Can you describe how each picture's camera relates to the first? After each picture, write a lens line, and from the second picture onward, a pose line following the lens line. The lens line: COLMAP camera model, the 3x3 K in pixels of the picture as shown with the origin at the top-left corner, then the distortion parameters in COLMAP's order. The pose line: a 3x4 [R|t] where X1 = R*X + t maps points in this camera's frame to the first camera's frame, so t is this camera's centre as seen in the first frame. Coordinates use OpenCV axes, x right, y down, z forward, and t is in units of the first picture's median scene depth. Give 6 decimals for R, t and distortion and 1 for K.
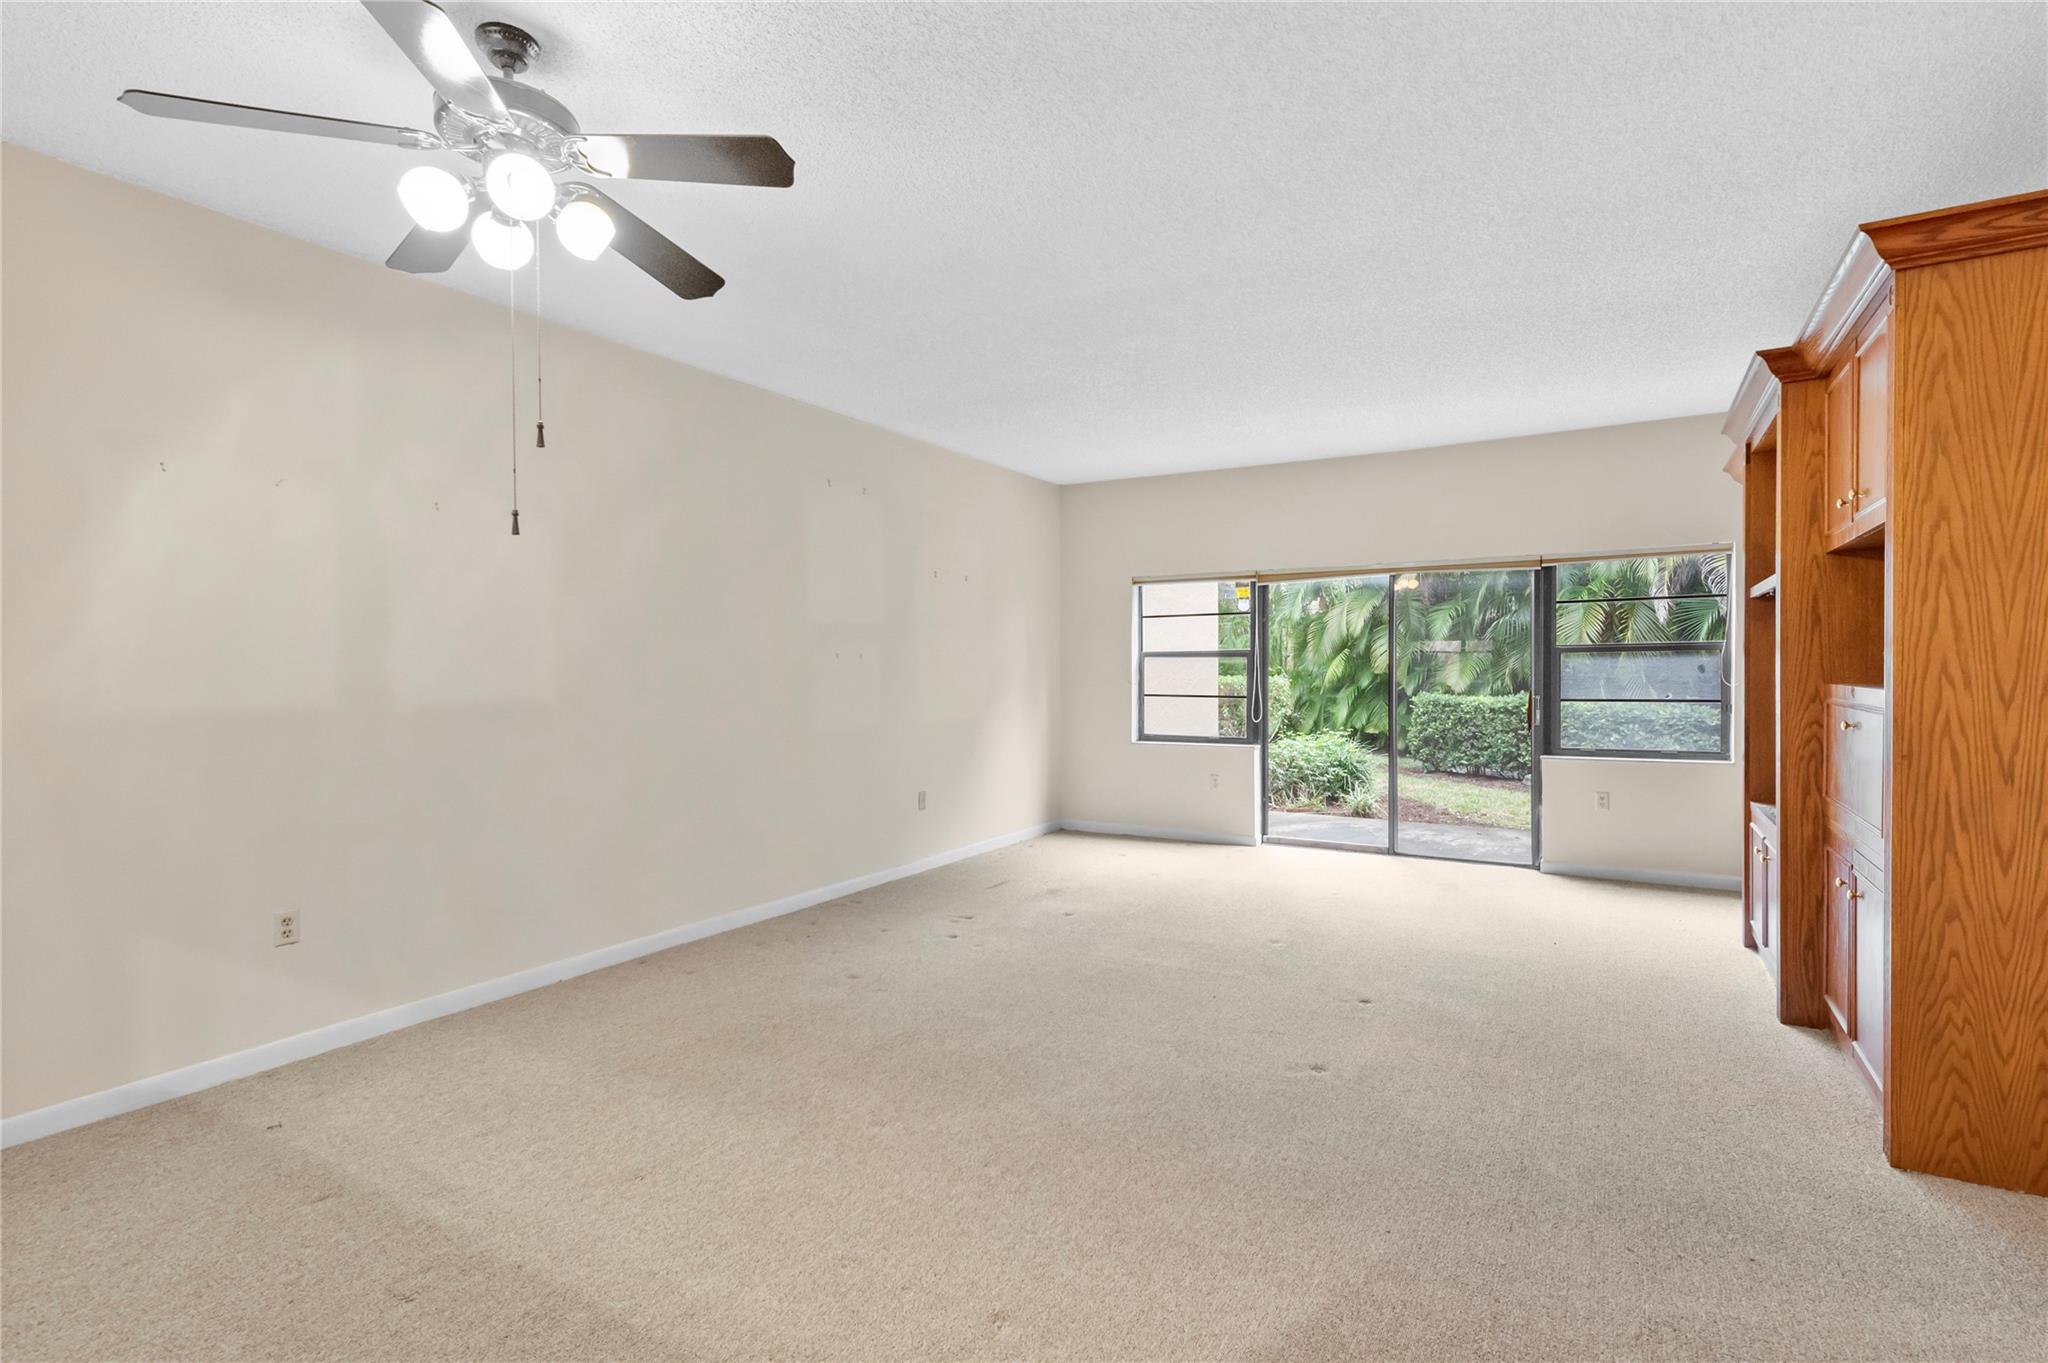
lens RADIAL K [[975.5, 0, 1030.3], [0, 975.5, 683.4], [0, 0, 1]] dist [0.020891, -0.014950]
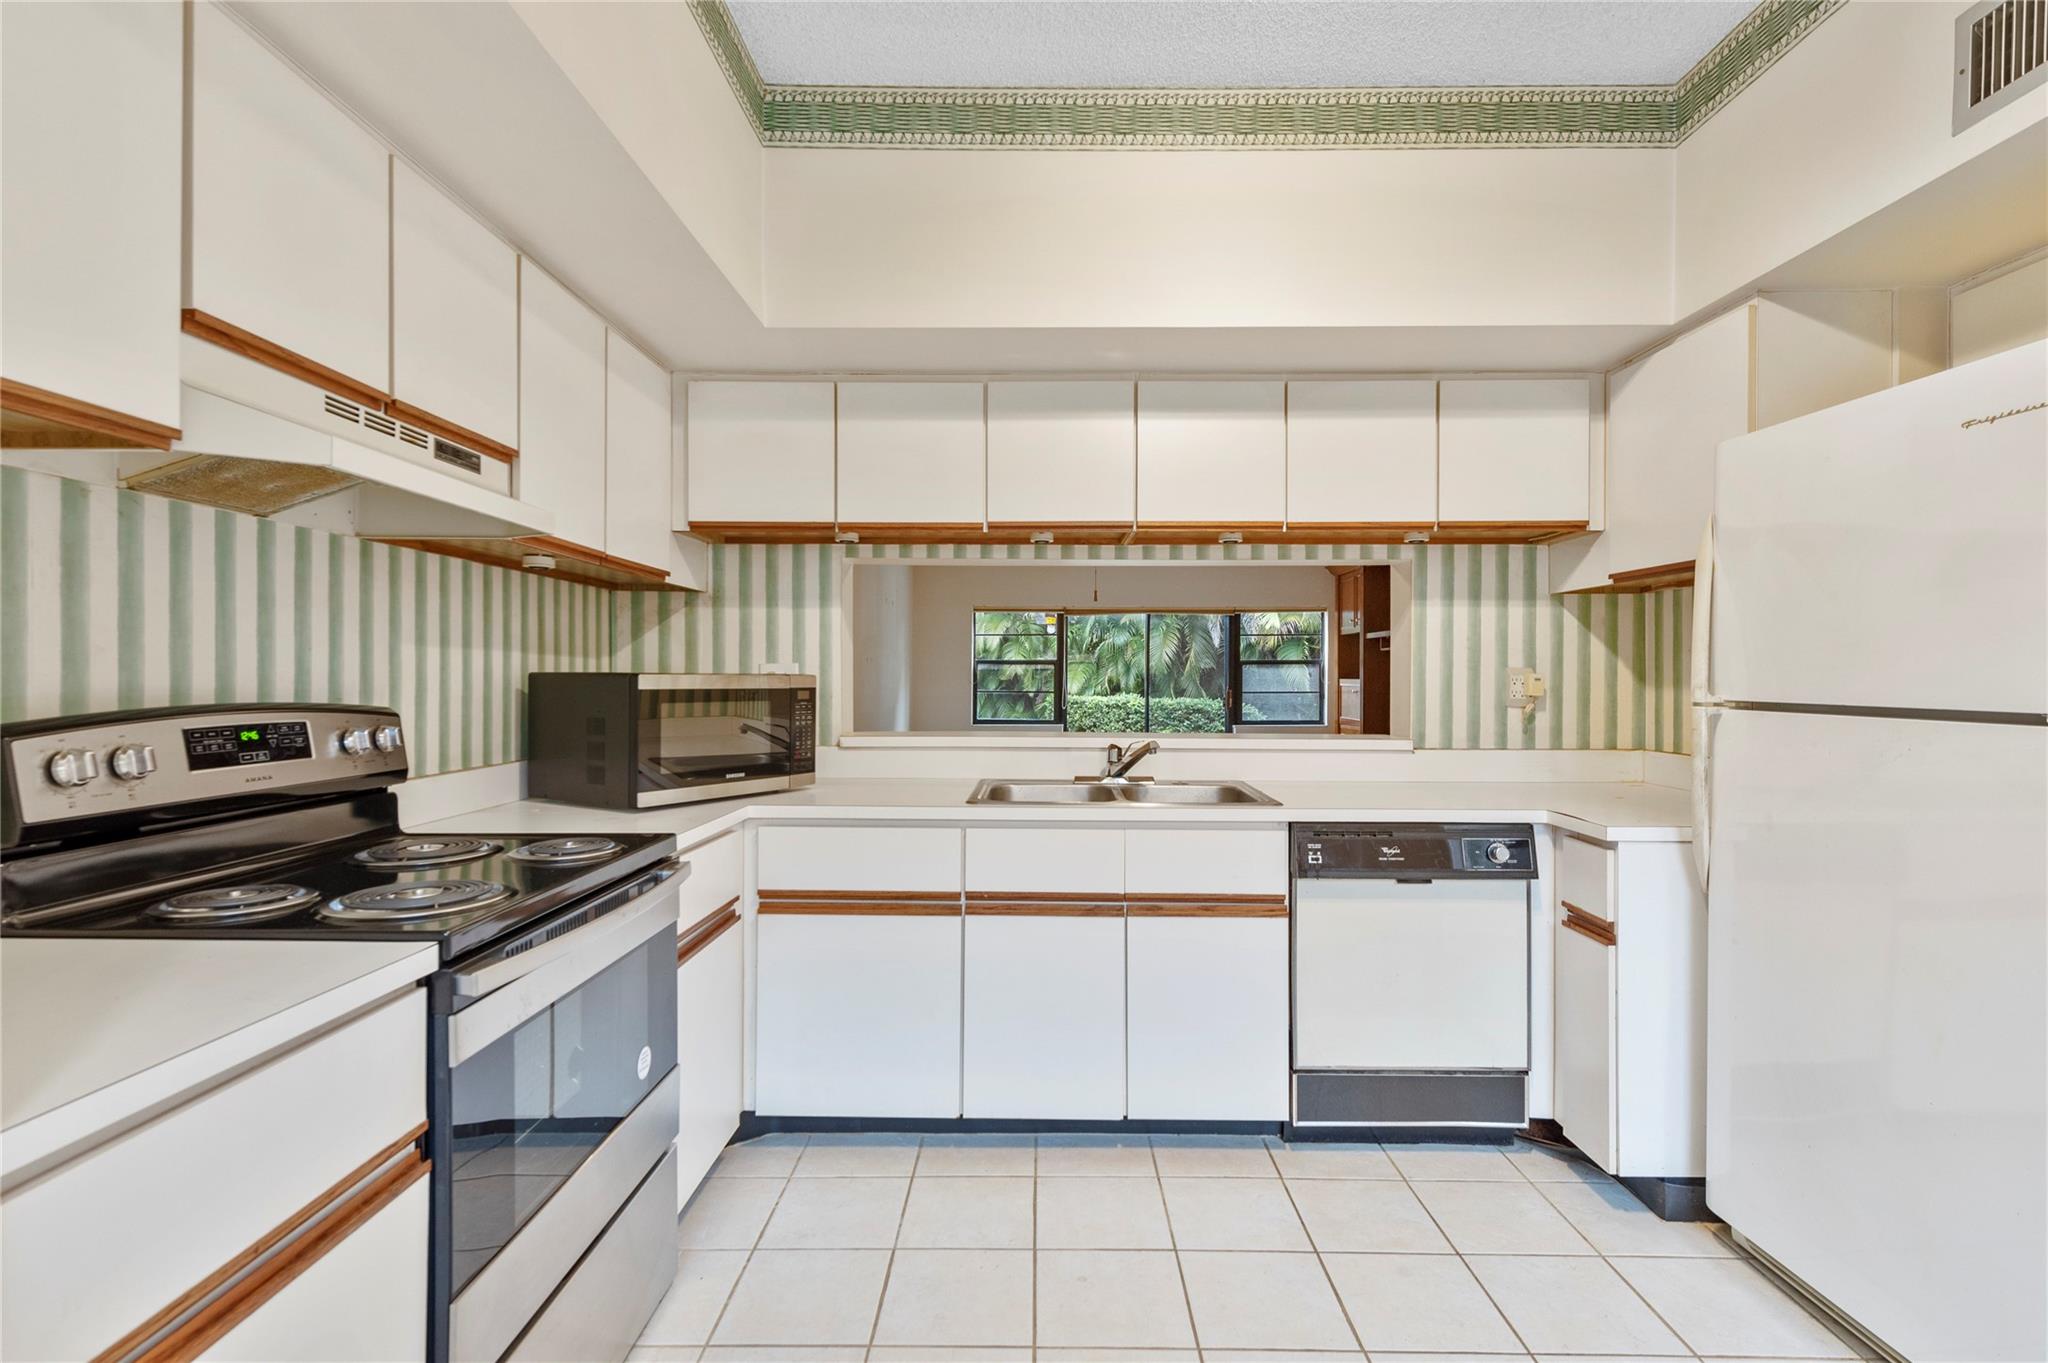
lens RADIAL K [[975.5, 0, 1030.3], [0, 975.5, 683.4], [0, 0, 1]] dist [0.020891, -0.014950]
pose [[0.866461, 0.004354, 0.499225, -0.542780], [0.000747, 0.999950, -0.010018, 0.015626], [-0.499244, 0.009053, 0.866414, -0.251369]]
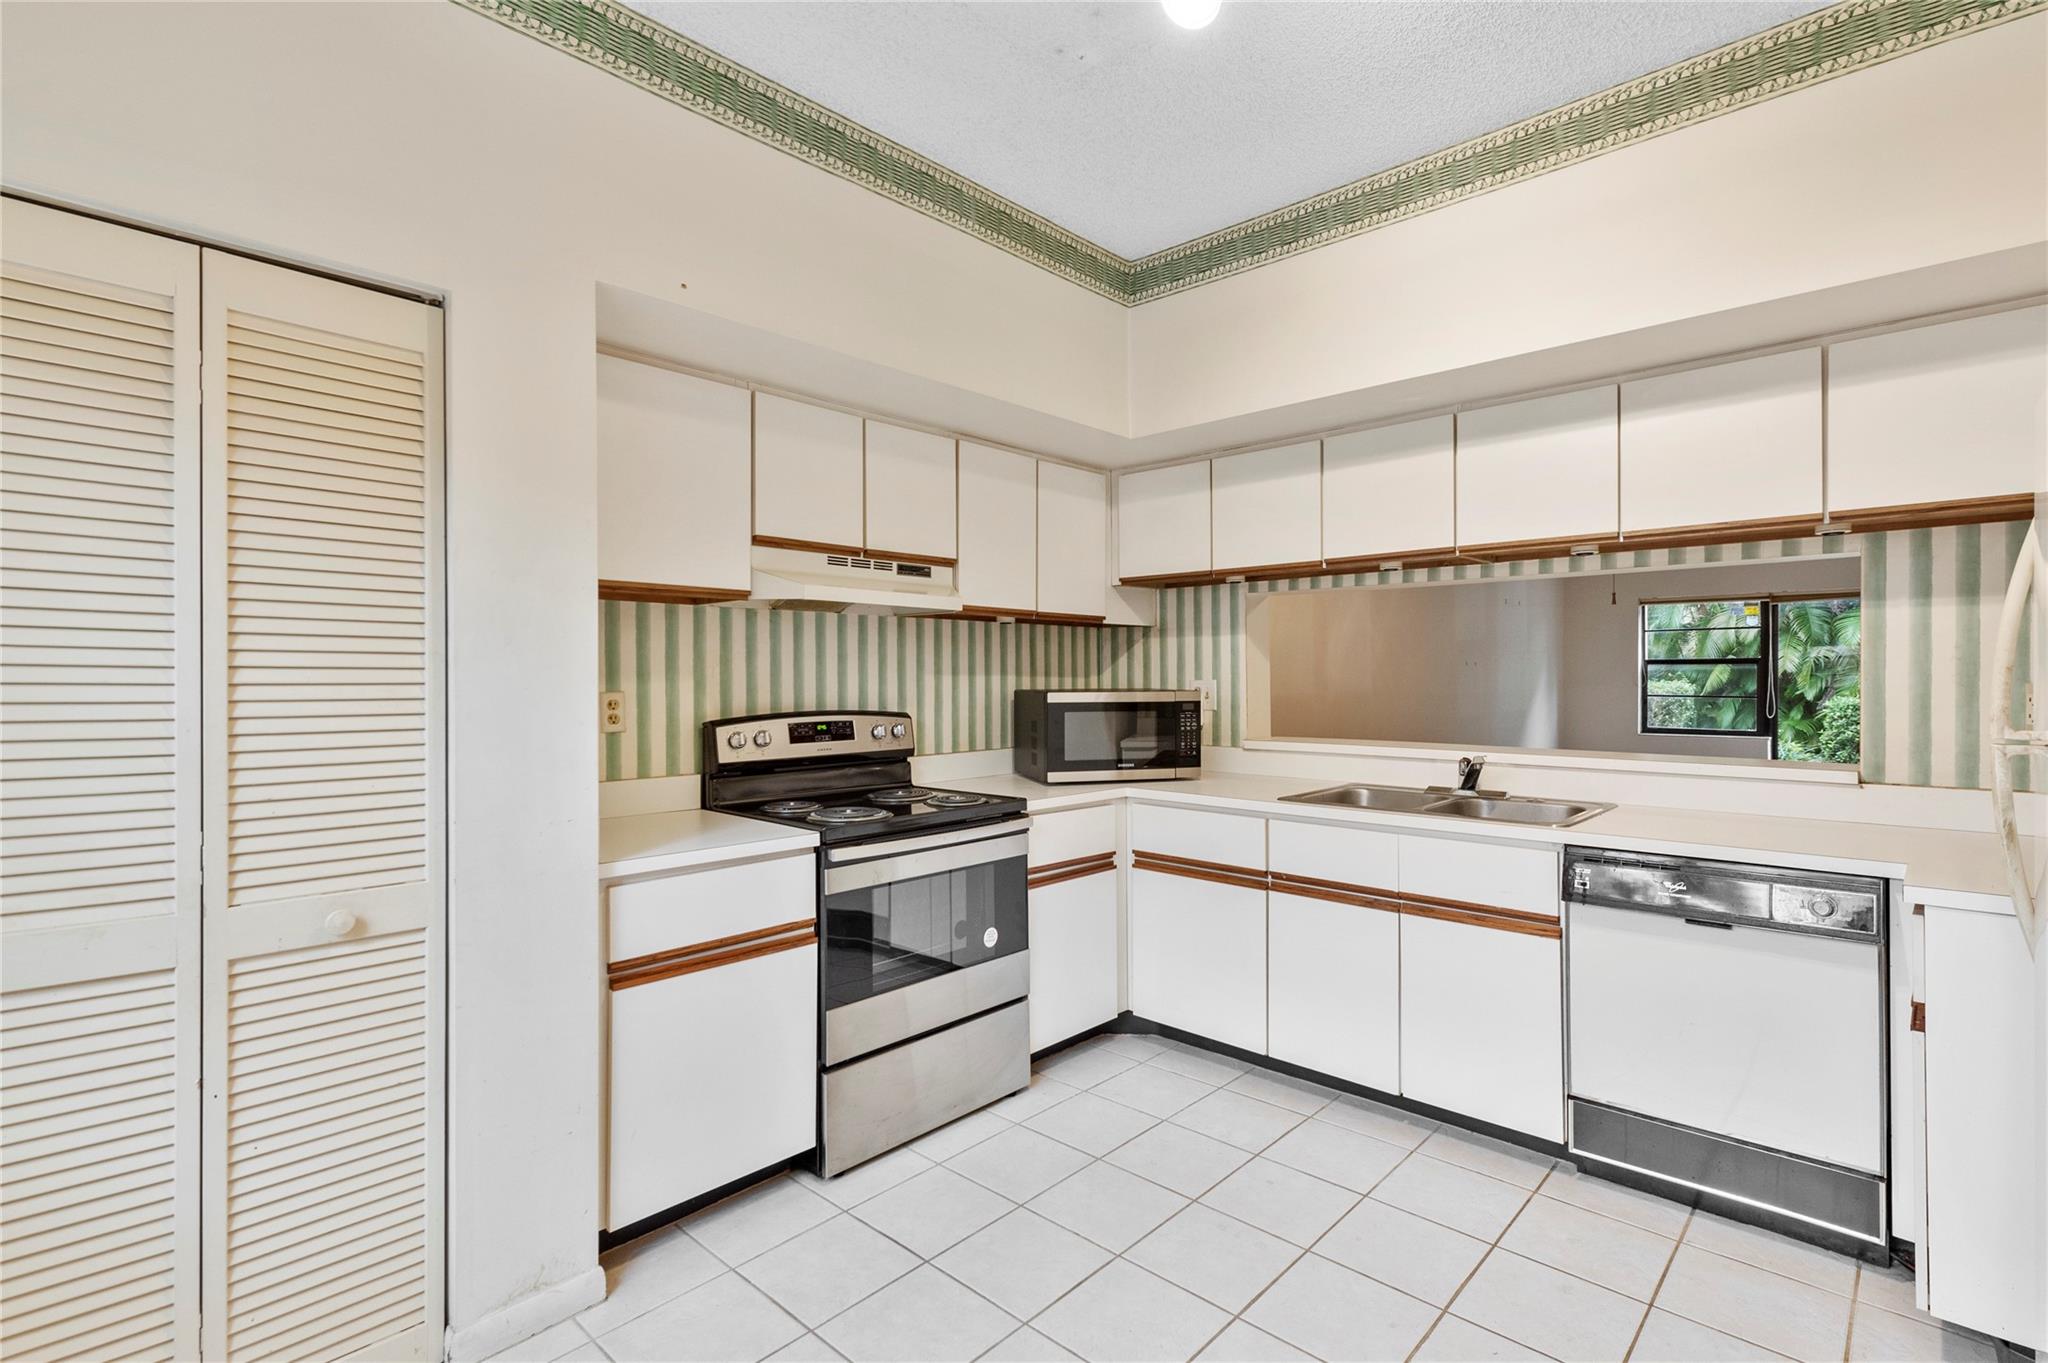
lens RADIAL K [[965.8, 0, 1024.0], [0, 965.8, 681.5], [0, 0, 1]] dist [0.020019, -0.012245]
pose [[0.974400, 0.001762, -0.224814, -0.392012], [-0.003582, 0.999964, -0.007688, 0.007253], [0.224792, 0.008296, 0.974371, -0.376826]]
